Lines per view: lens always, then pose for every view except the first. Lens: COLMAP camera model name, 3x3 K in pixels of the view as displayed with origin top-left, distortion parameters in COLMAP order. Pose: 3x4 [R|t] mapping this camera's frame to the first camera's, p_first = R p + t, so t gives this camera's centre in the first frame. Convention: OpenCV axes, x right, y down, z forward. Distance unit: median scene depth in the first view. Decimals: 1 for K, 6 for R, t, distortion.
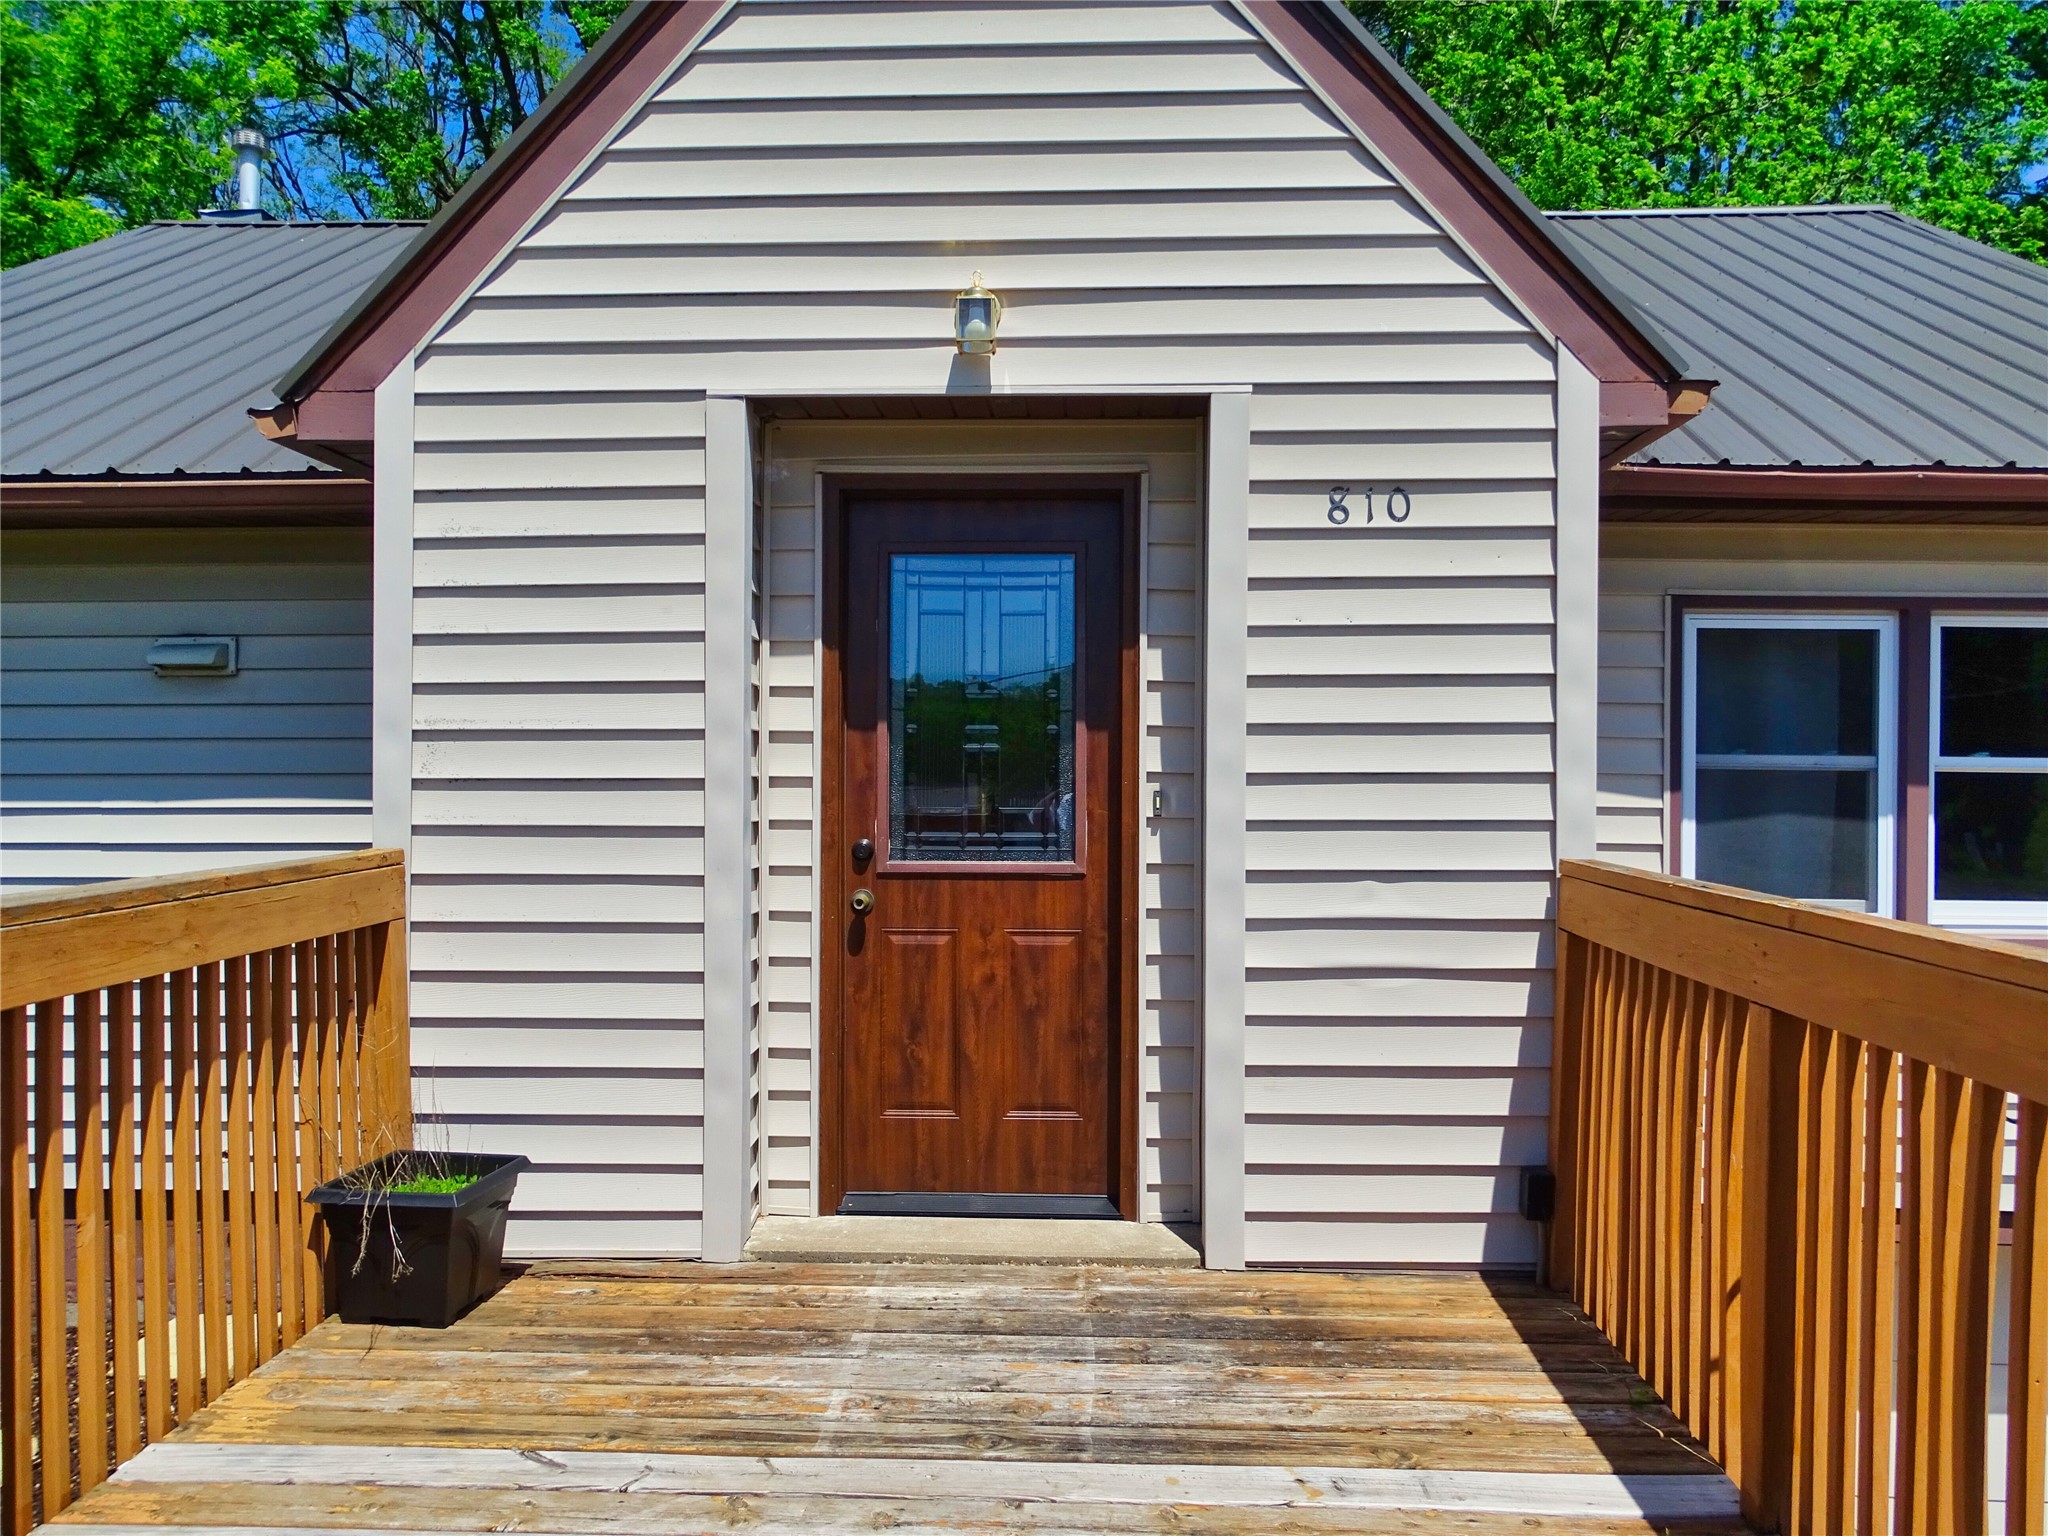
lens RADIAL K [[1470.7, 0, 1024.0], [0, 1470.7, 768.0], [0, 0, 1]] dist [0.000237, 0.006203]
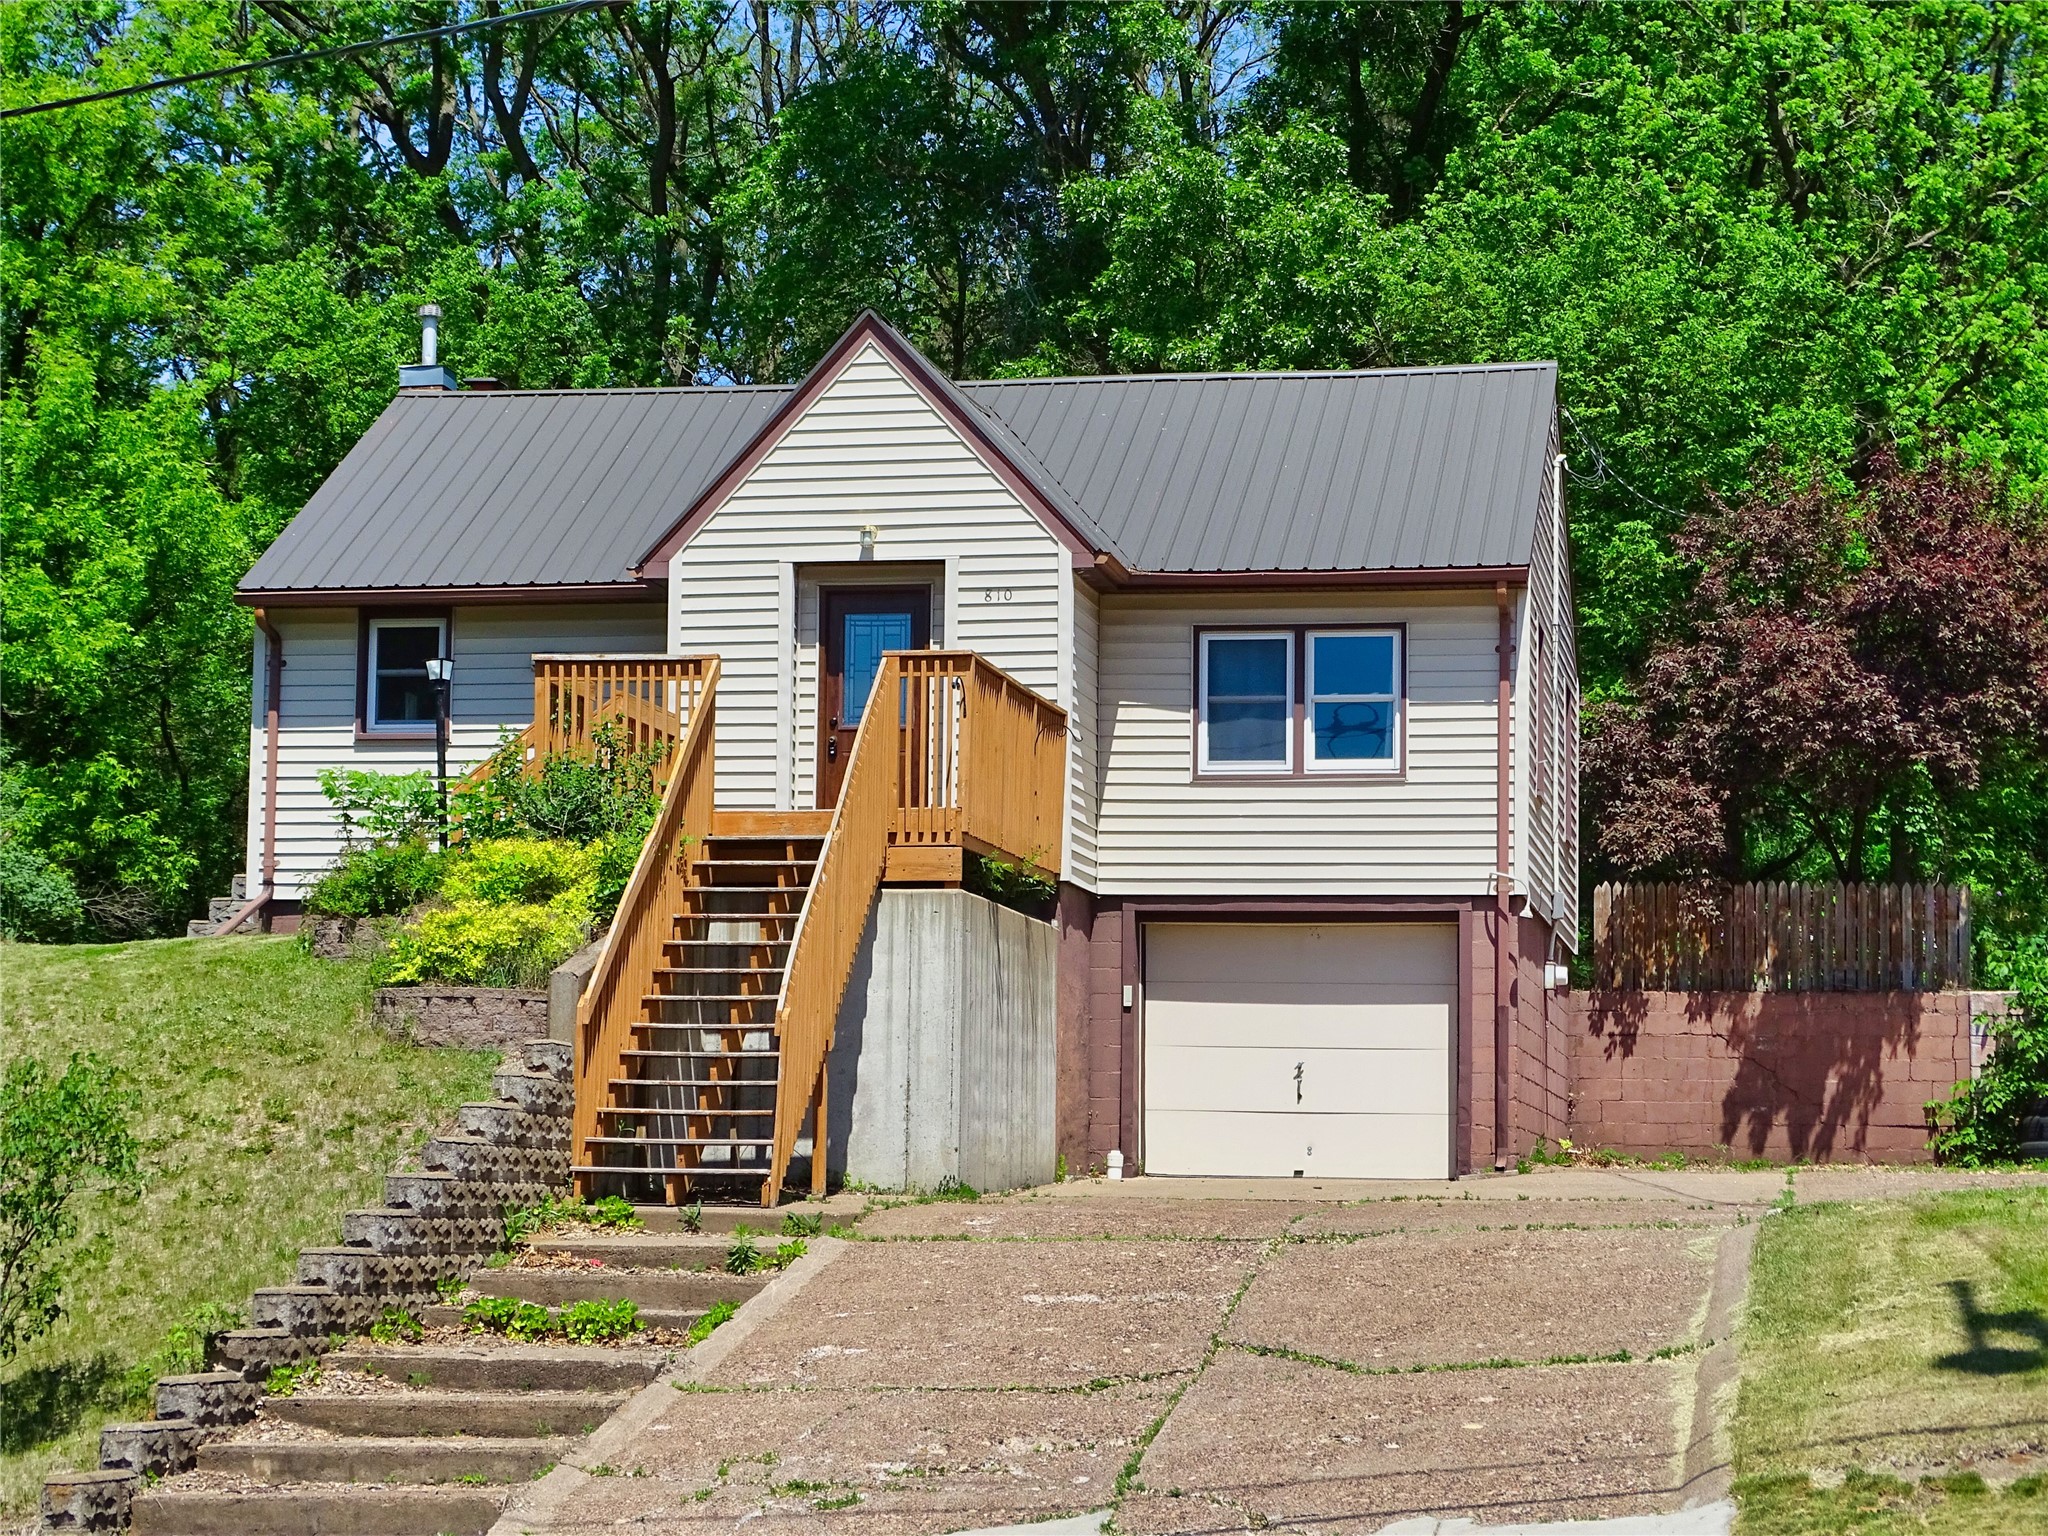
lens RADIAL K [[4284.9, 0, 1024.0], [0, 4284.9, 768.0], [0, 0, 1]] dist [-0.157684, 6.682792]
pose [[0.990019, -0.009231, -0.140633, 1.457379], [-0.004719, 0.995122, -0.098543, 0.992648], [0.140857, 0.098223, 0.985145, -7.272543]]
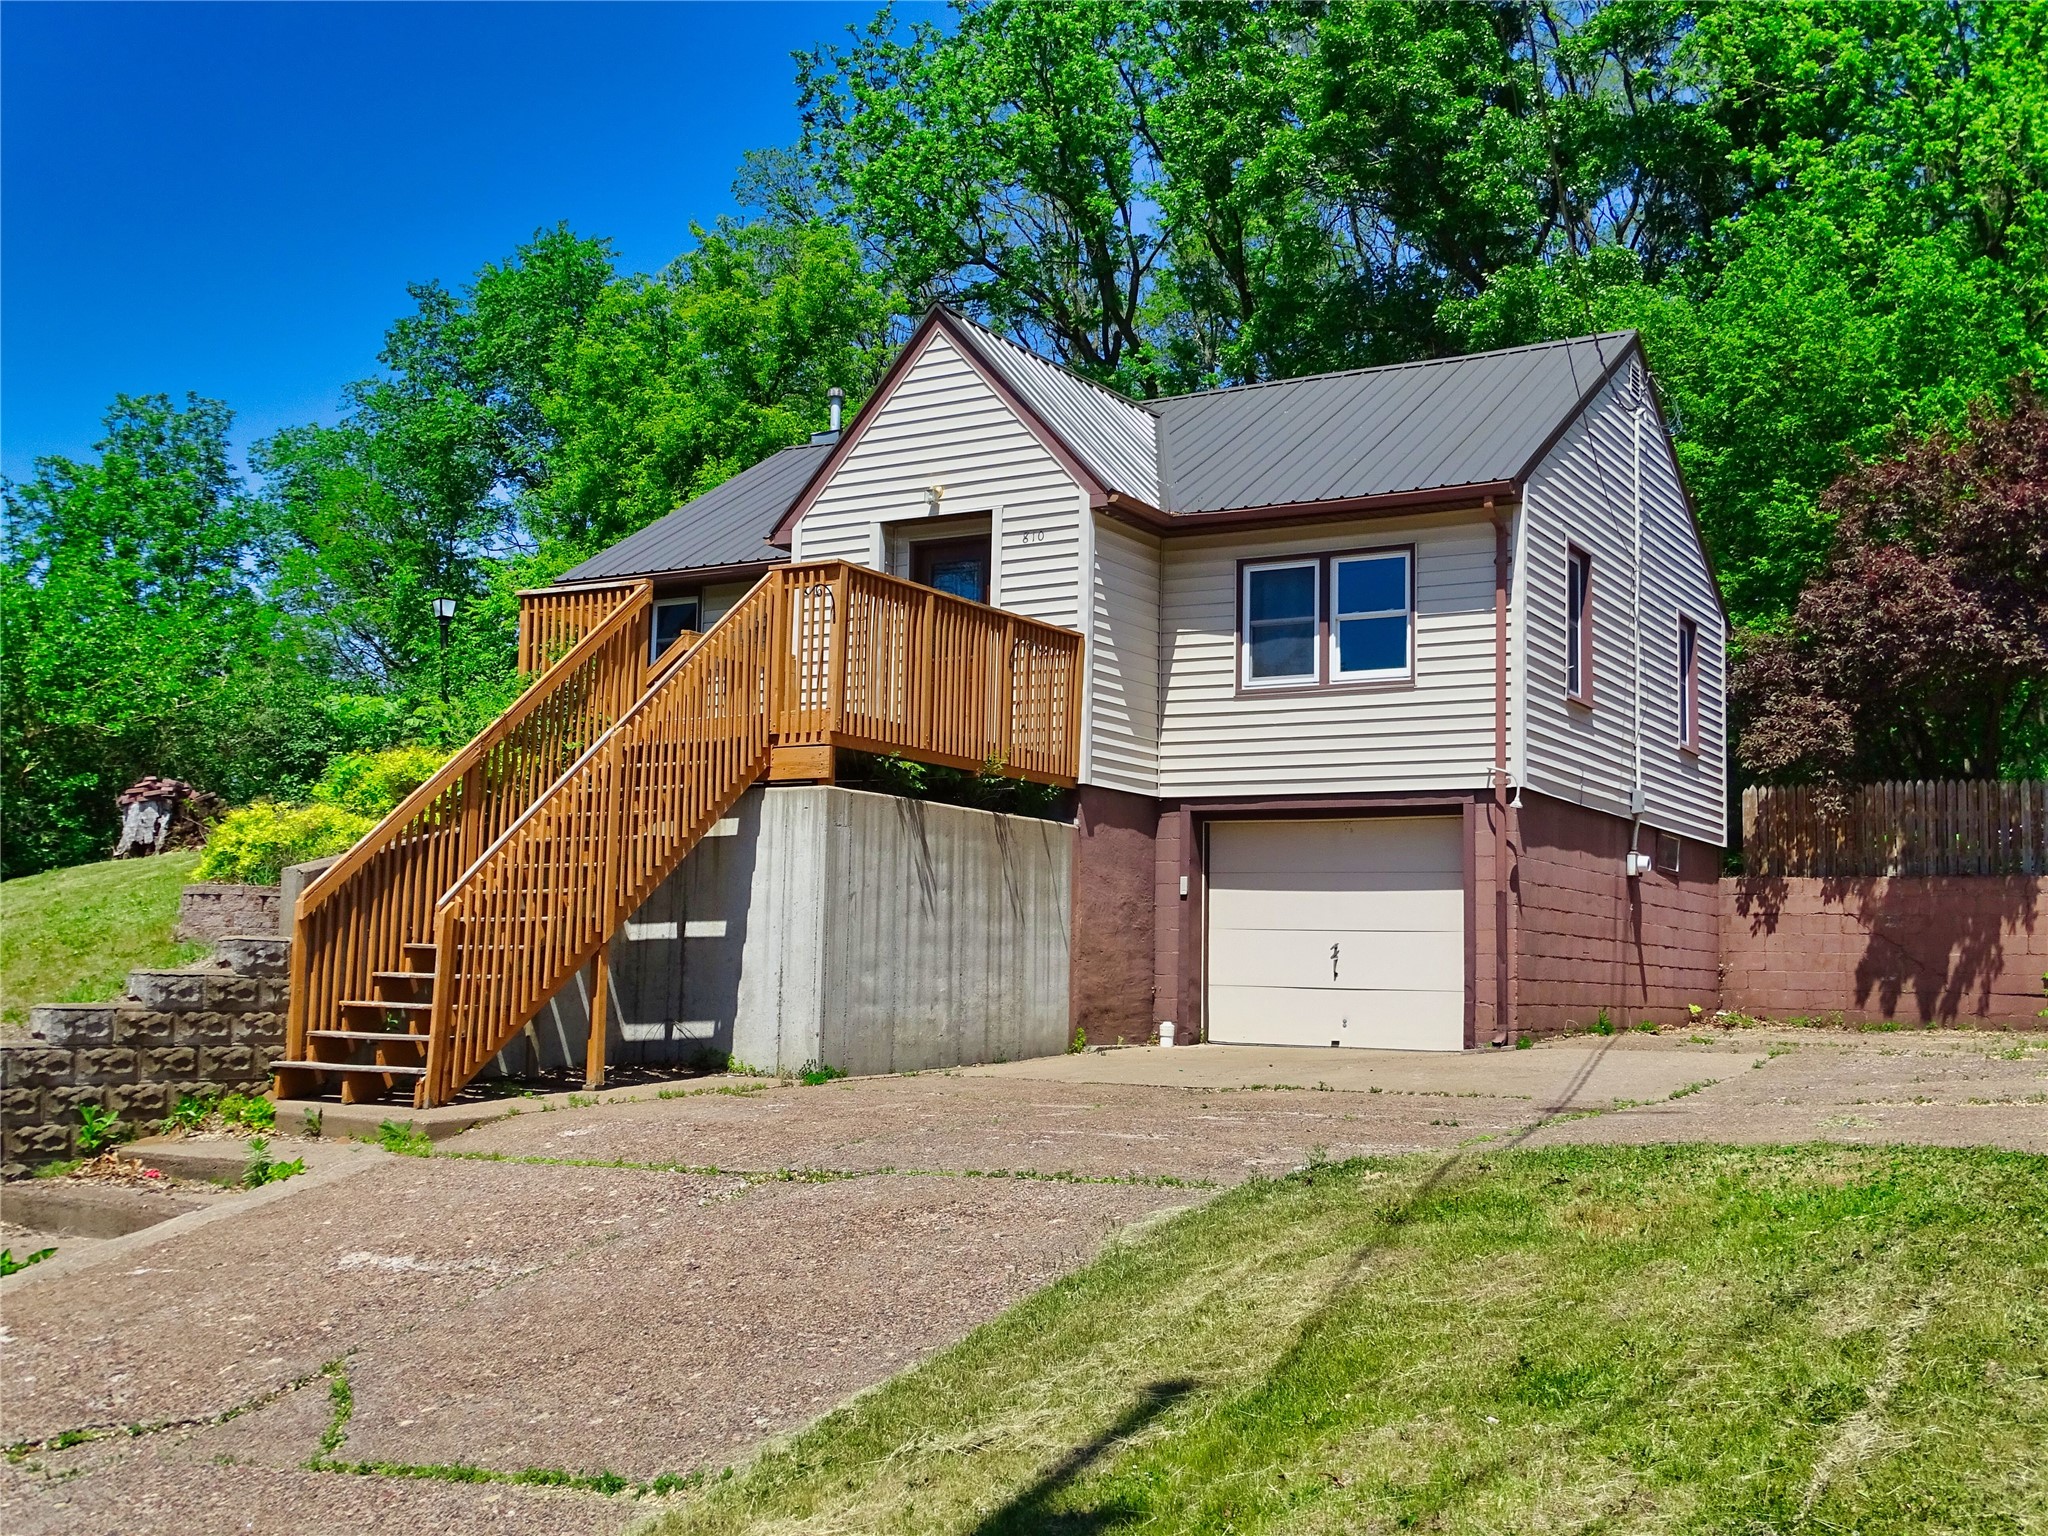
lens RADIAL K [[2163.2, 0, 1024.0], [0, 2163.2, 768.0], [0, 0, 1]] dist [0.050919, 0.001118]
pose [[0.884281, -0.037270, -0.465465, 2.456385], [-0.010215, 0.995027, -0.099078, 0.826671], [0.466843, 0.092367, 0.879503, -3.273250]]
